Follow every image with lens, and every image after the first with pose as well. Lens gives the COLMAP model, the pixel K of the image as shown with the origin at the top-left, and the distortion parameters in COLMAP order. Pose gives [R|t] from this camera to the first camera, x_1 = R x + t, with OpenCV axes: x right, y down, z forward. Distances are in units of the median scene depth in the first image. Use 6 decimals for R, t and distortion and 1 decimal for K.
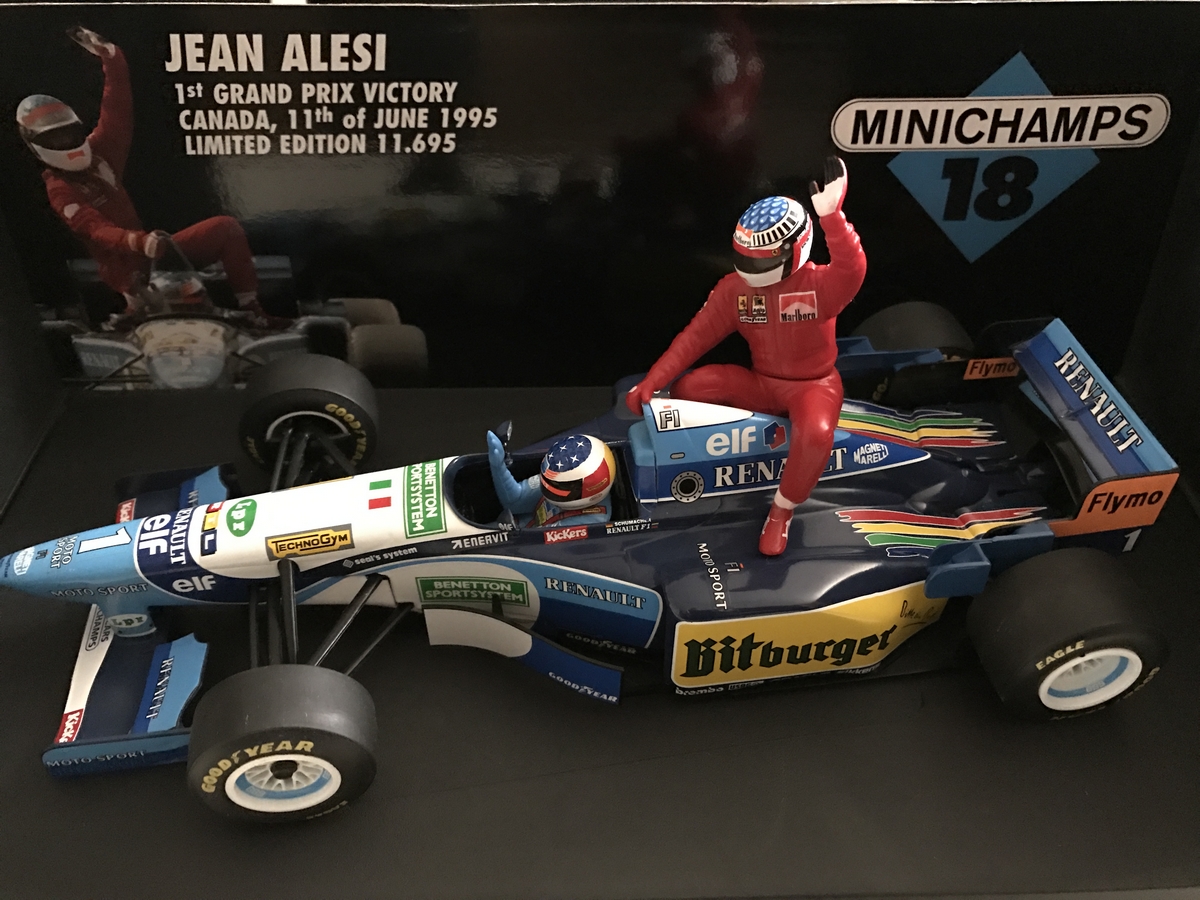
lens RADIAL K [[1046.7, 0, 580.8], [0, 1046.7, 453.5], [0, 0, 1]] dist [0.004415, 0.006878]
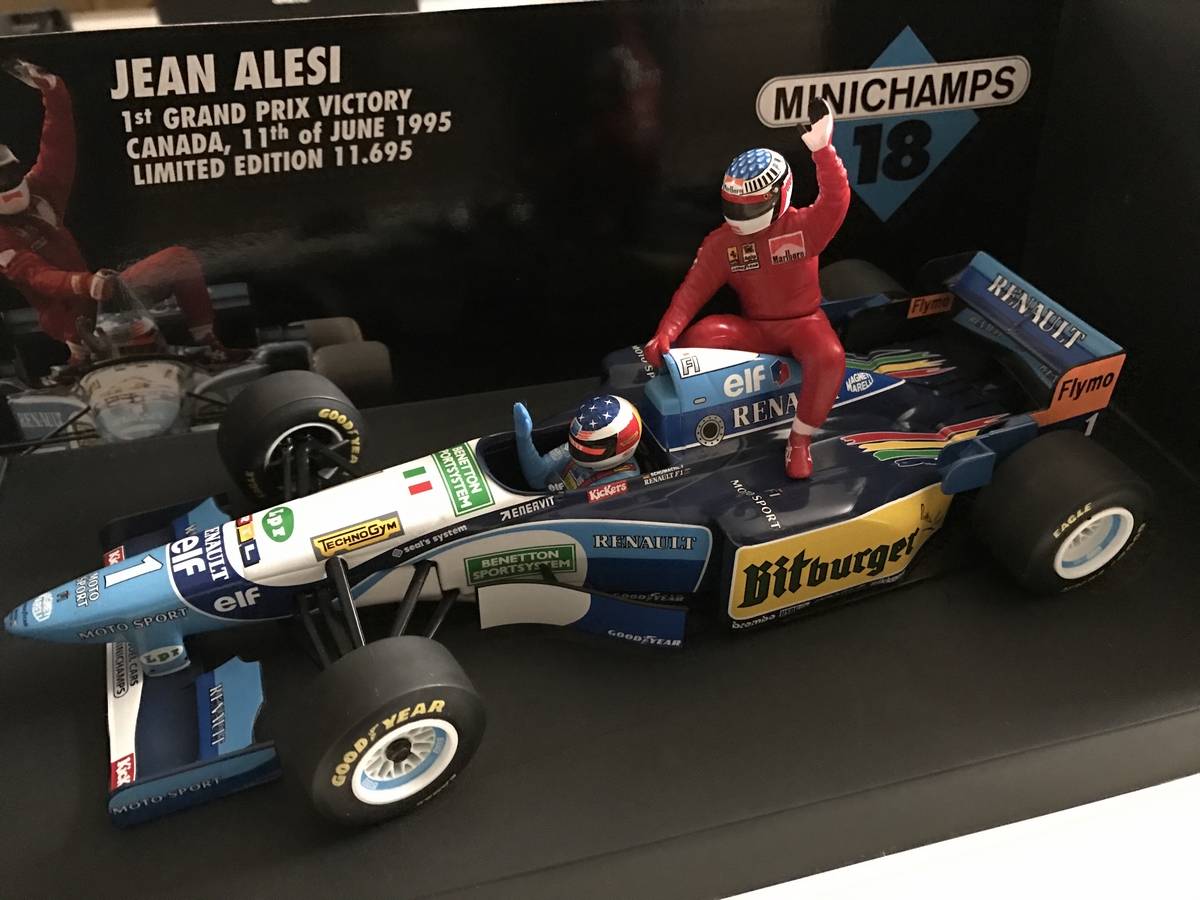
lens RADIAL K [[1046.7, 0, 586.0], [0, 1046.7, 452.9], [0, 0, 1]] dist [0.004415, 0.006878]
pose [[0.971871, -0.139880, 0.189475, -0.195805], [0.154895, 0.985668, -0.066832, 0.092630], [-0.177411, 0.094301, 0.979608, -0.003603]]
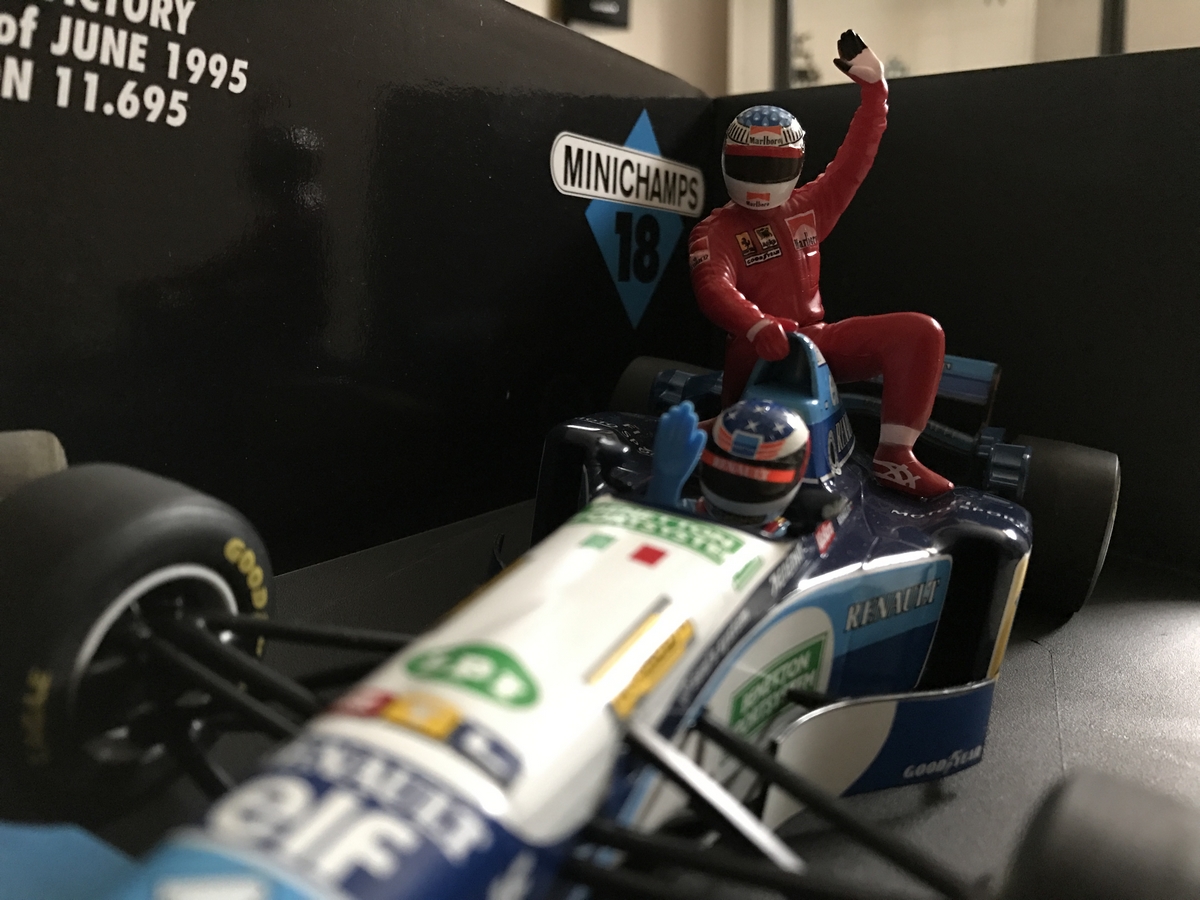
lens RADIAL K [[1046.7, 0, 619.9], [0, 1046.7, 427.1], [0, 0, 1]] dist [0.004415, 0.006878]
pose [[0.498520, -0.100151, 0.861074, -0.525108], [0.477808, 0.860543, -0.176538, 0.065233], [-0.723310, 0.499435, 0.476851, 0.666582]]
